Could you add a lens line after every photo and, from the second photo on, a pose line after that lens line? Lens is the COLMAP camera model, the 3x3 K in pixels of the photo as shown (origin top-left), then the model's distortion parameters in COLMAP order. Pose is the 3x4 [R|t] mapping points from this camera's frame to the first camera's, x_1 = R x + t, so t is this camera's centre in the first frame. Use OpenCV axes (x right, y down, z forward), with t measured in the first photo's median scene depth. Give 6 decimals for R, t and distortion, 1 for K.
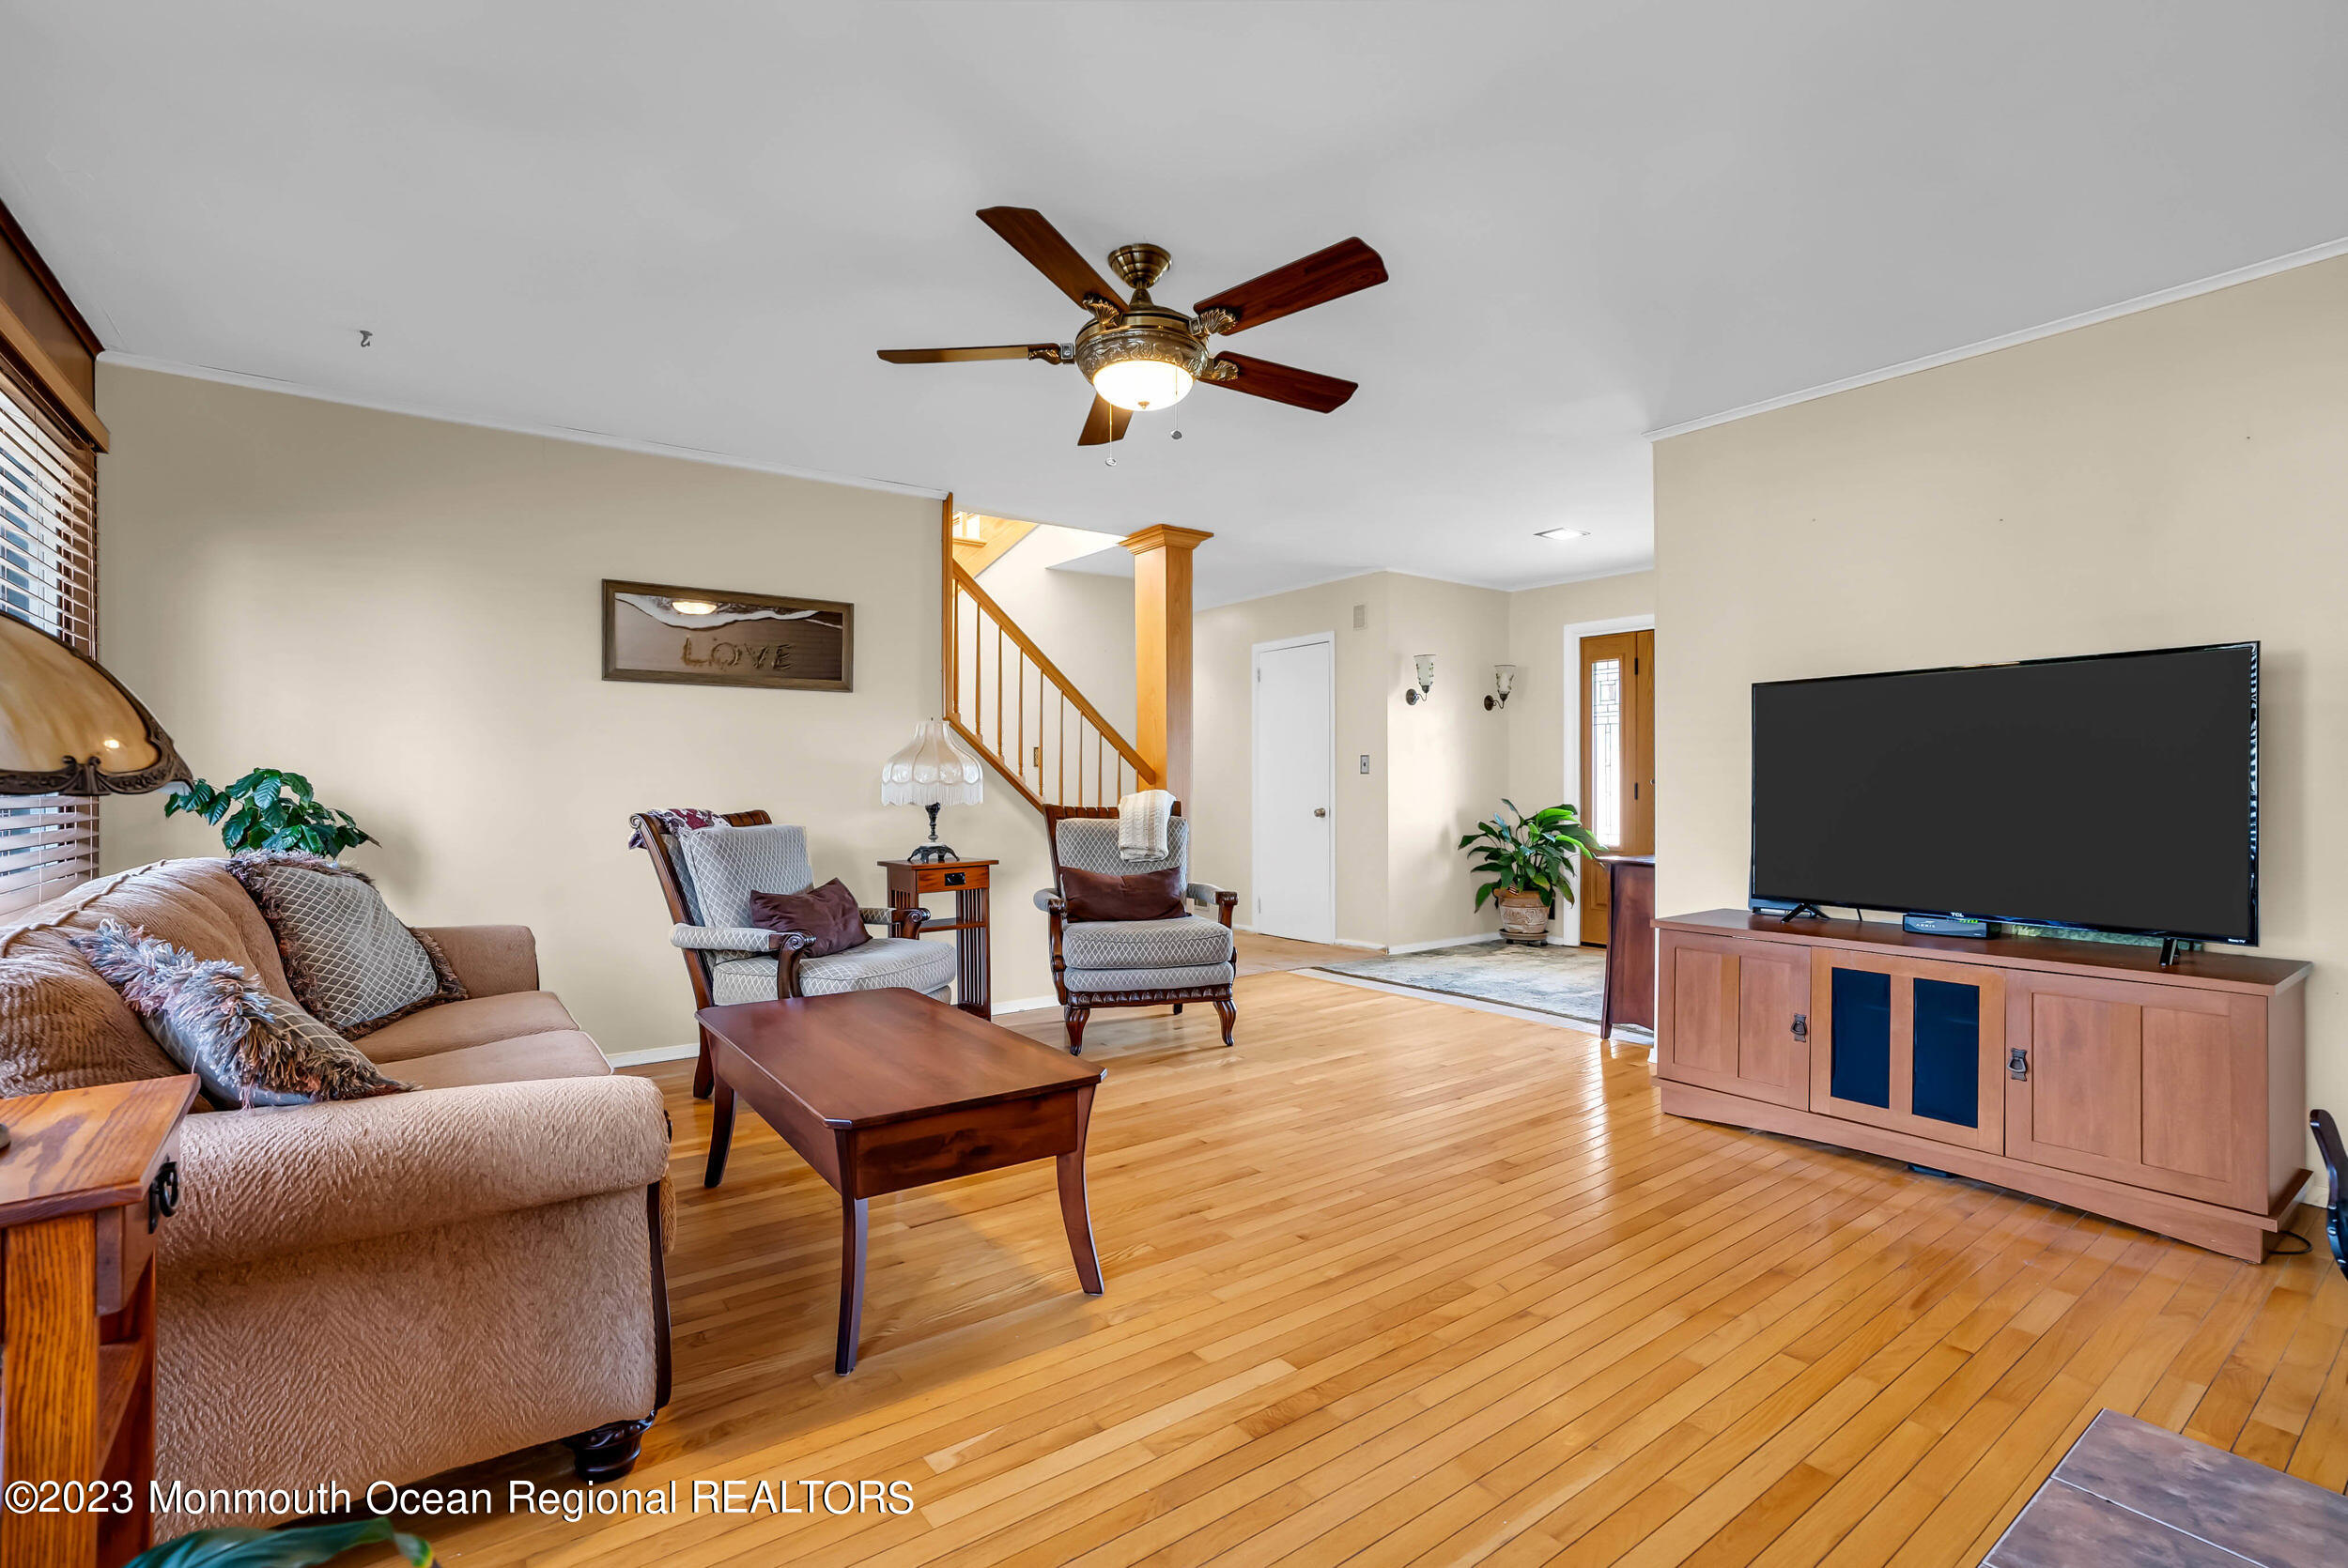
lens RADIAL K [[1071.3, 0, 1152.1], [0, 1071.3, 783.0], [0, 0, 1]] dist [-0.025191, 0.010540]
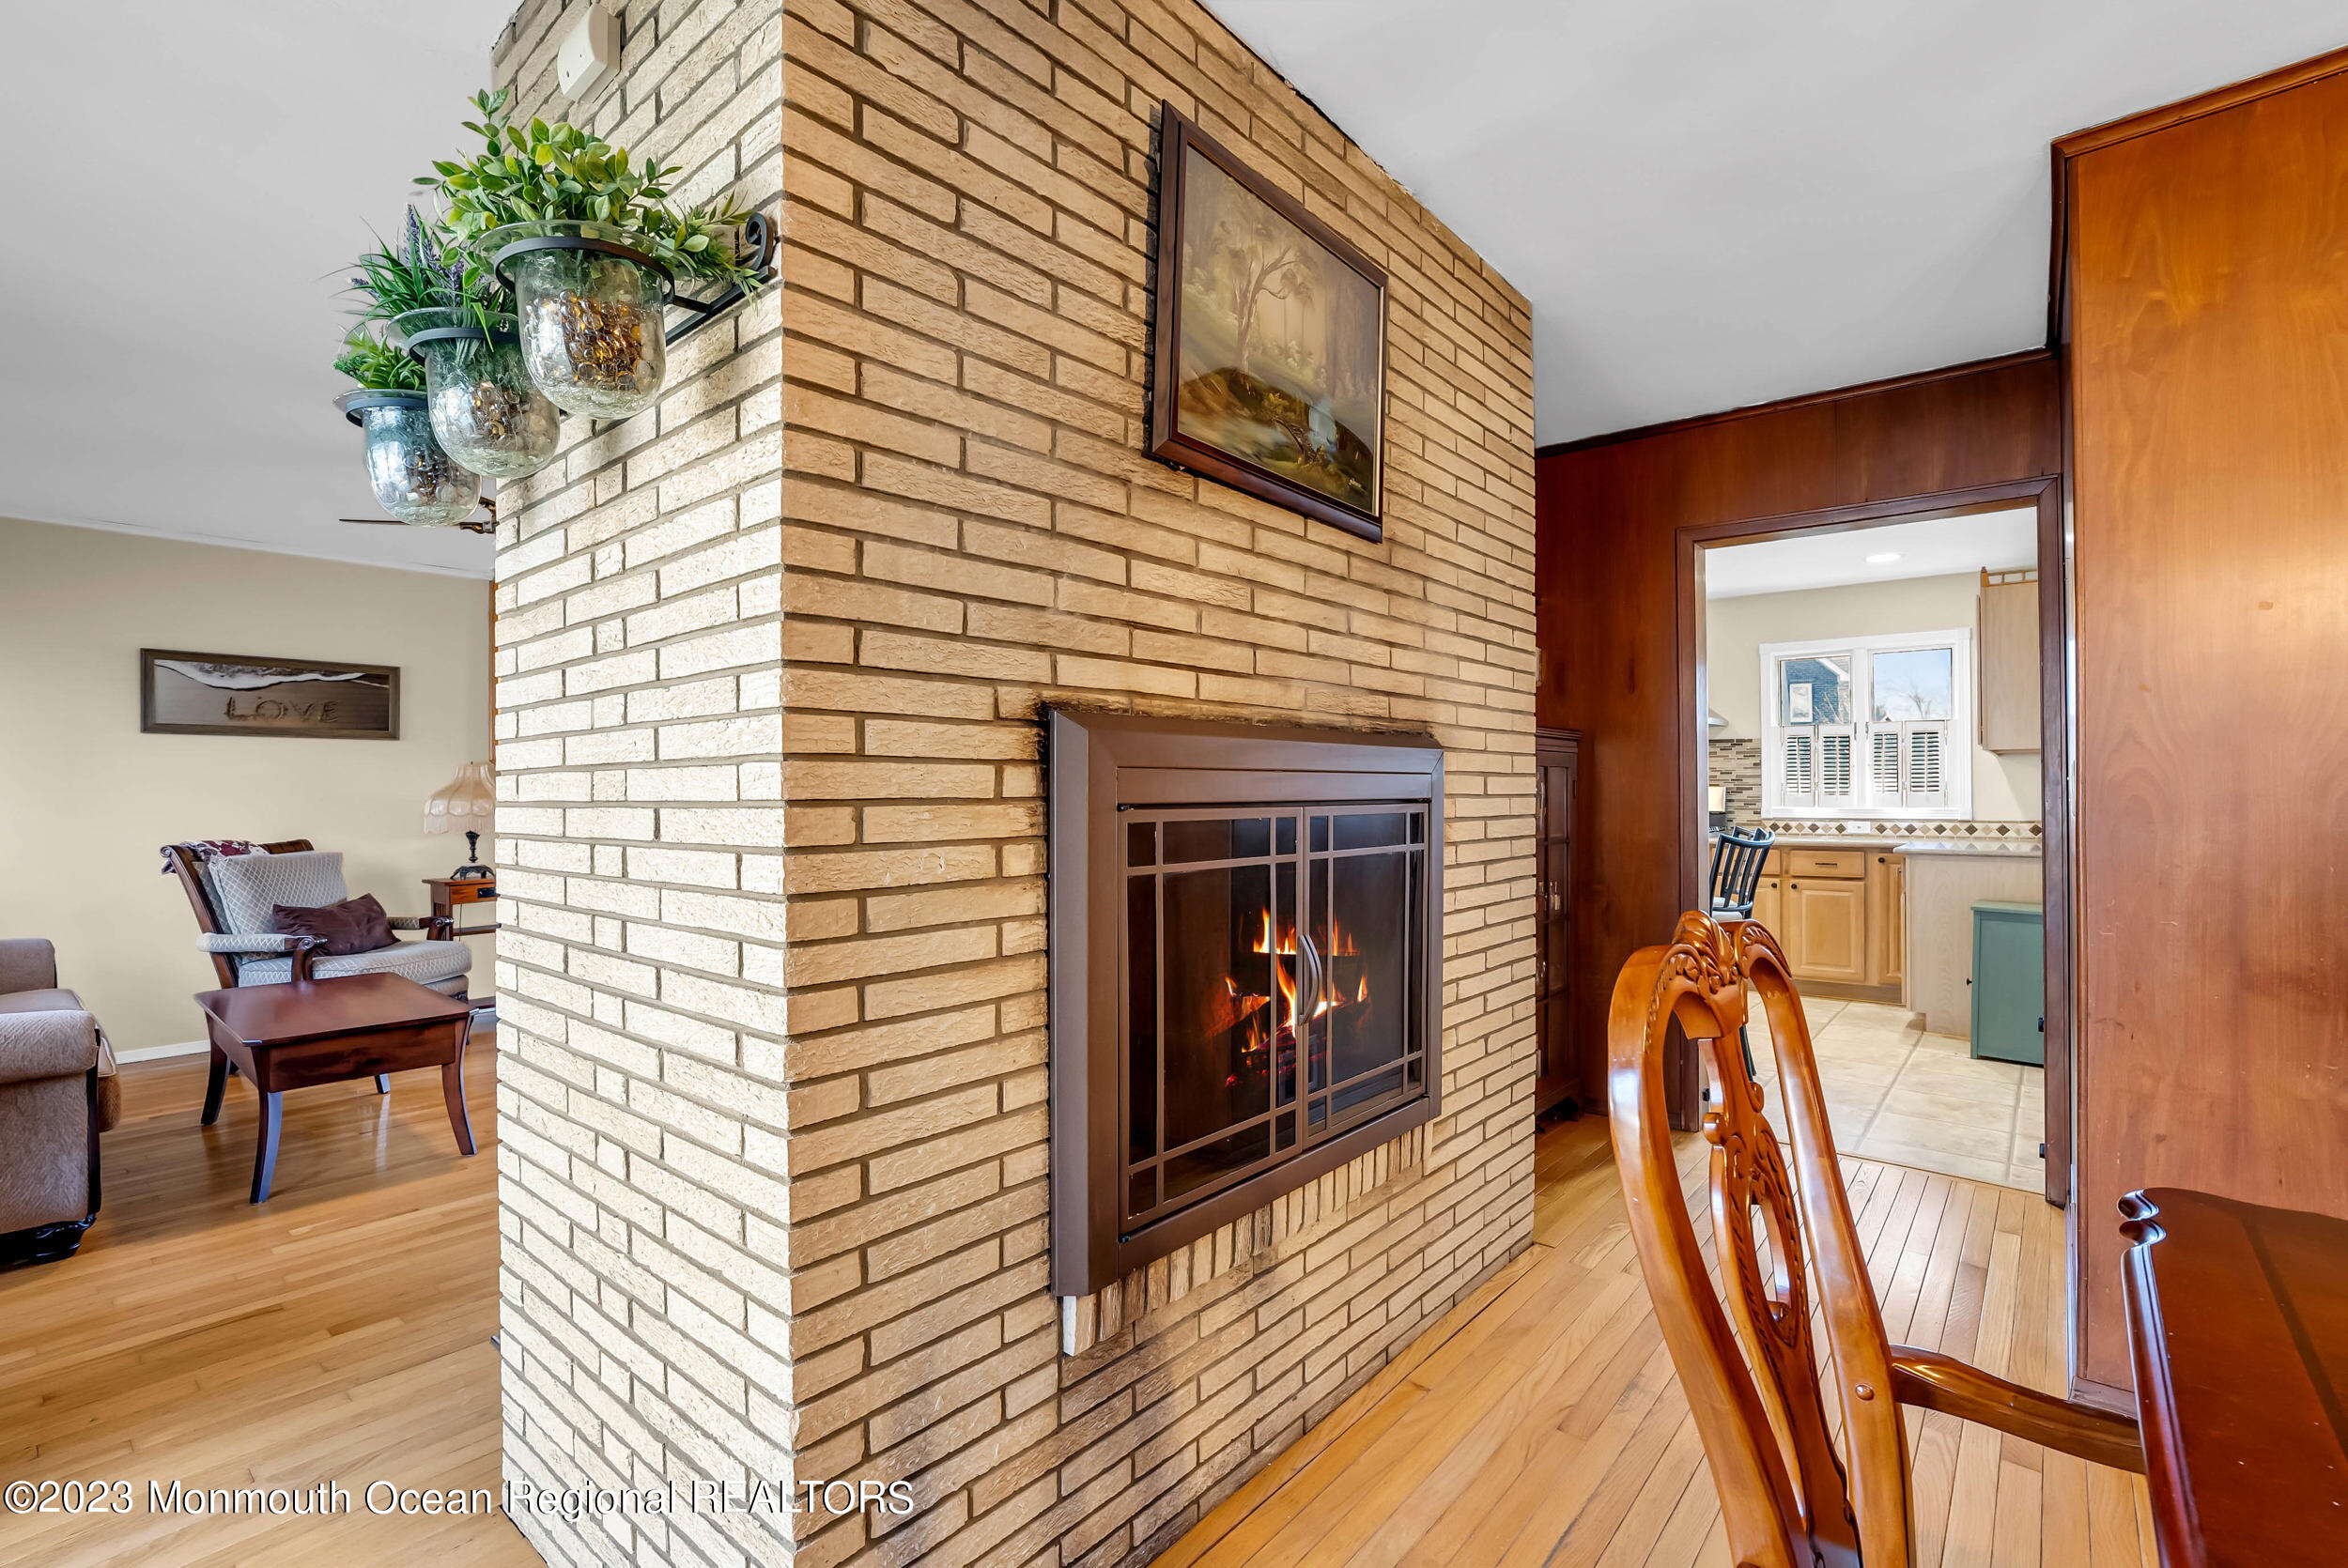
lens RADIAL K [[1071.3, 0, 1189.0], [0, 1071.3, 783.5], [0, 0, 1]] dist [-0.025191, 0.010540]
pose [[0.970772, -0.003051, 0.239986, 0.355724], [0.005712, 0.999930, -0.010394, -0.022019], [-0.239937, 0.011461, 0.970721, -0.449752]]
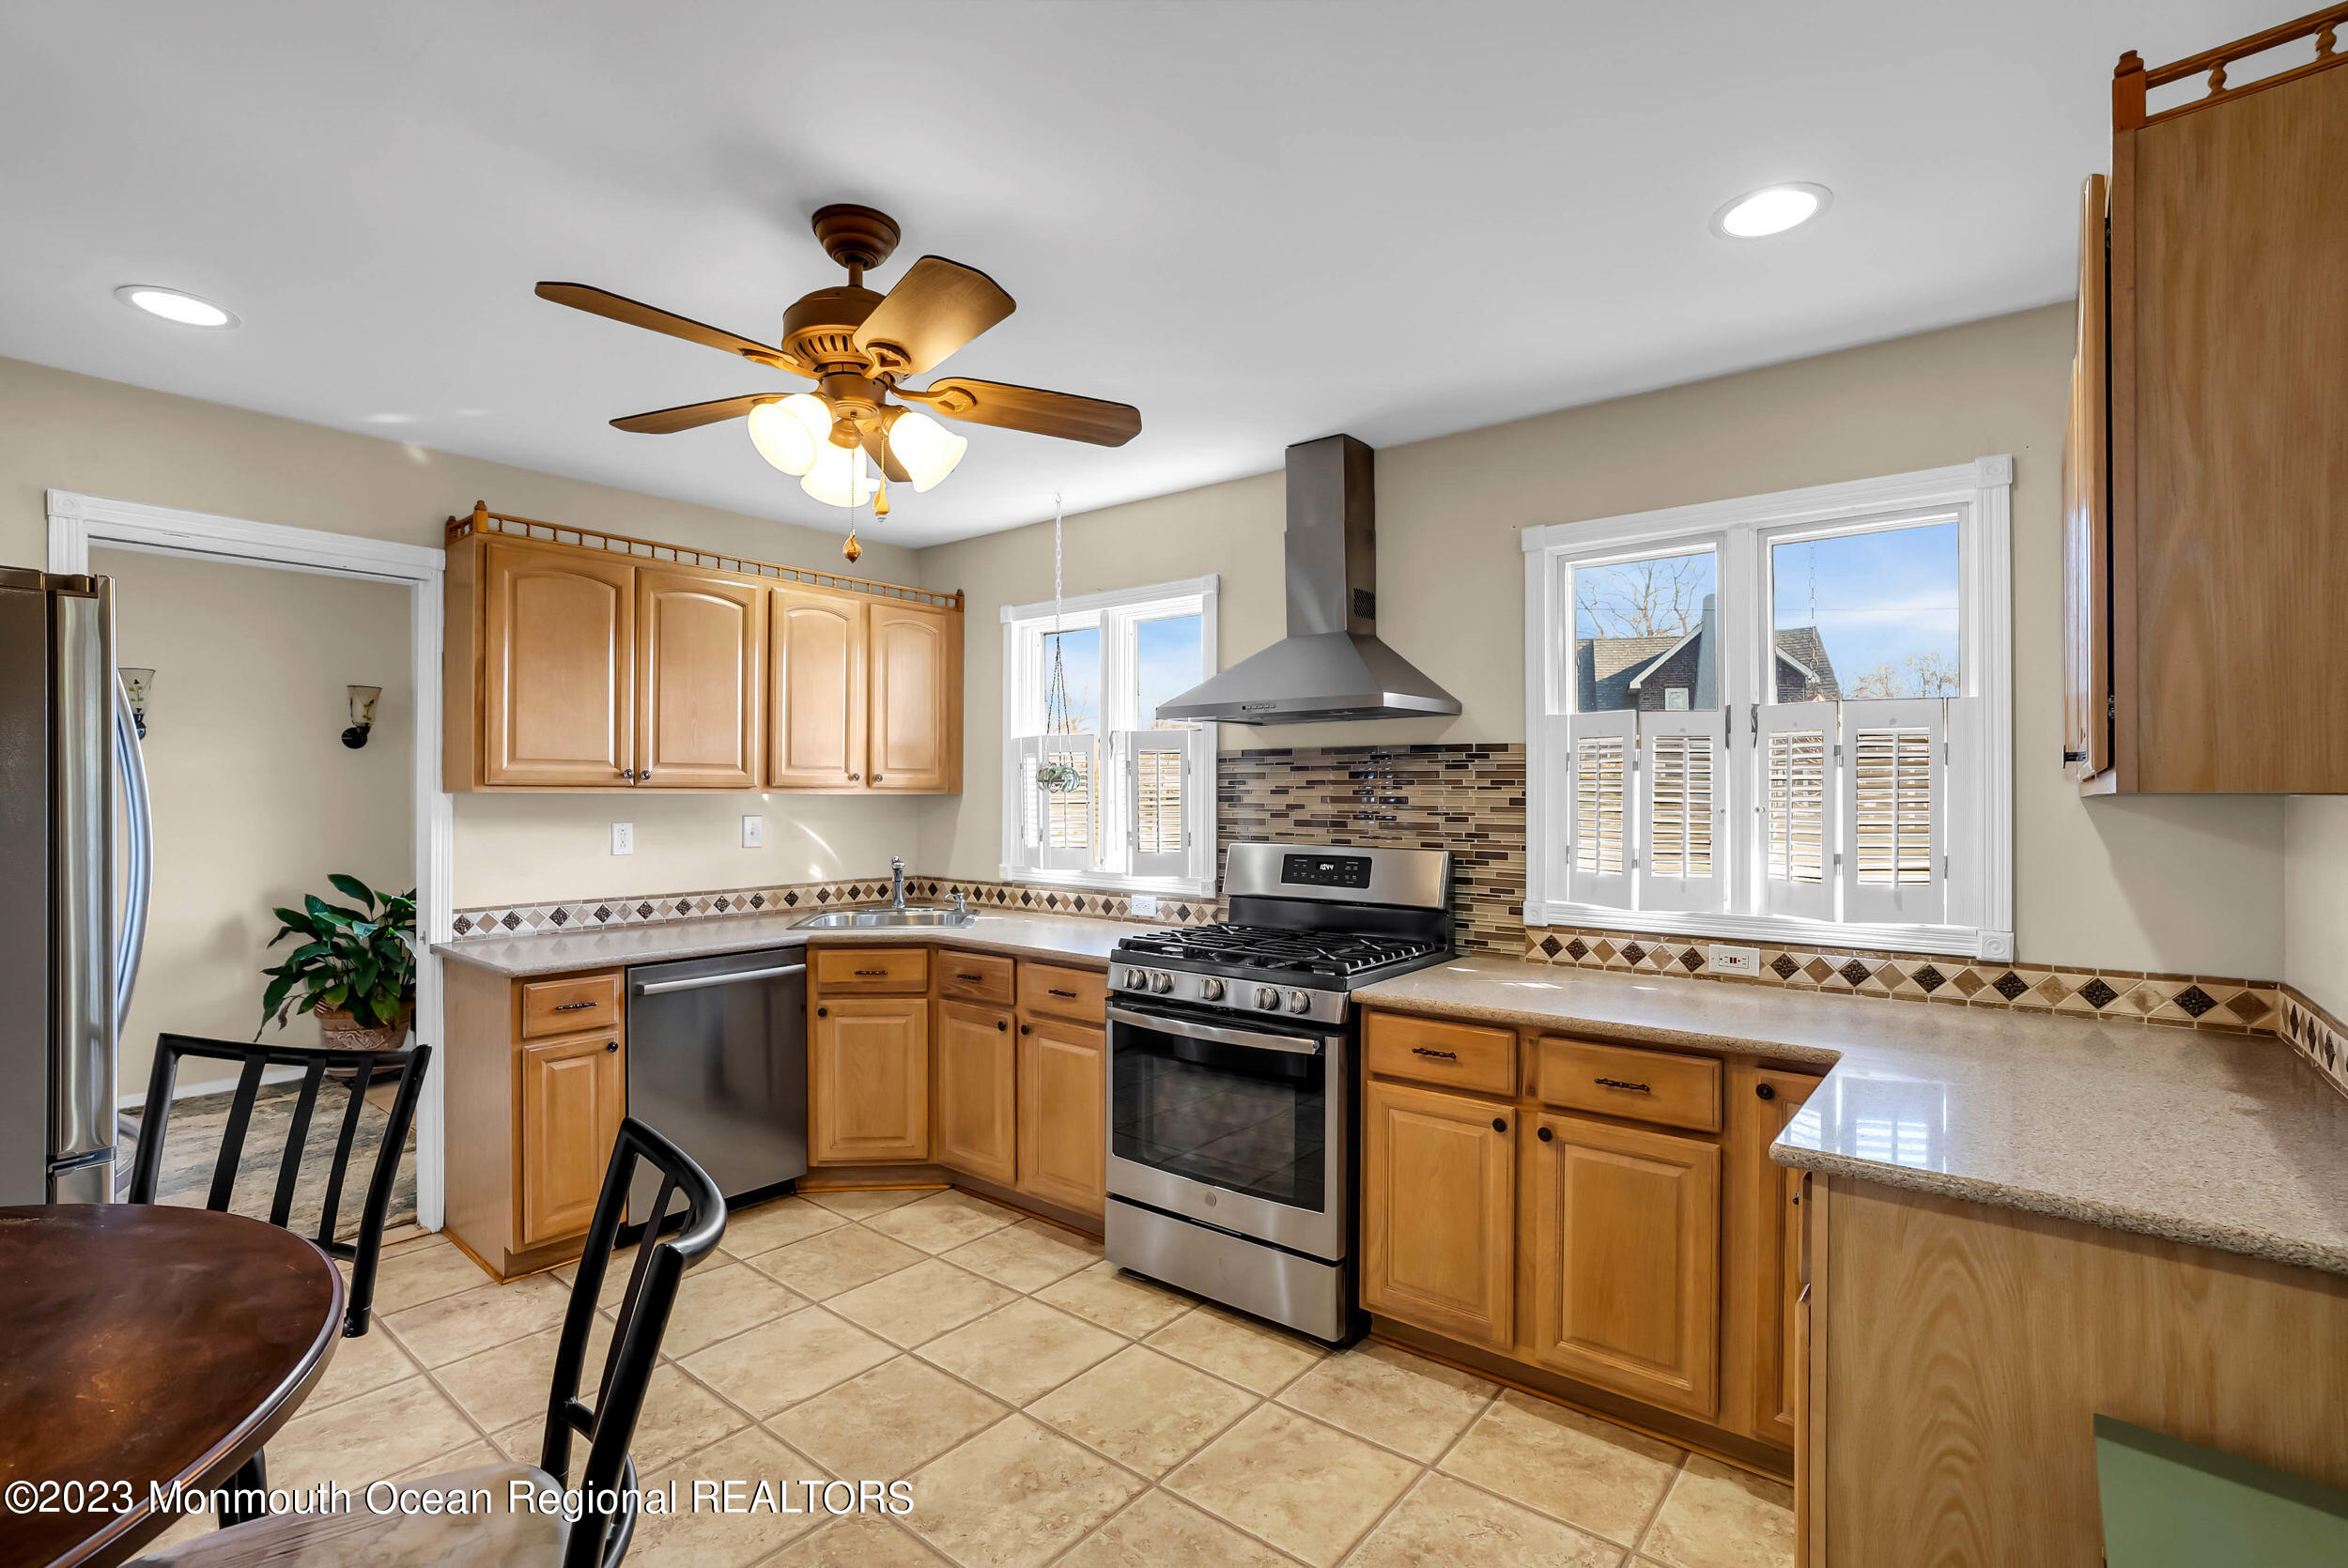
lens RADIAL K [[1071.3, 0, 1170.2], [0, 1071.3, 779.4], [0, 0, 1]] dist [-0.025191, 0.010540]
pose [[0.970442, 0.000640, 0.241334, 1.191605], [0.001634, 0.999956, -0.009222, -0.072747], [-0.241330, 0.009343, 0.970398, 0.278156]]
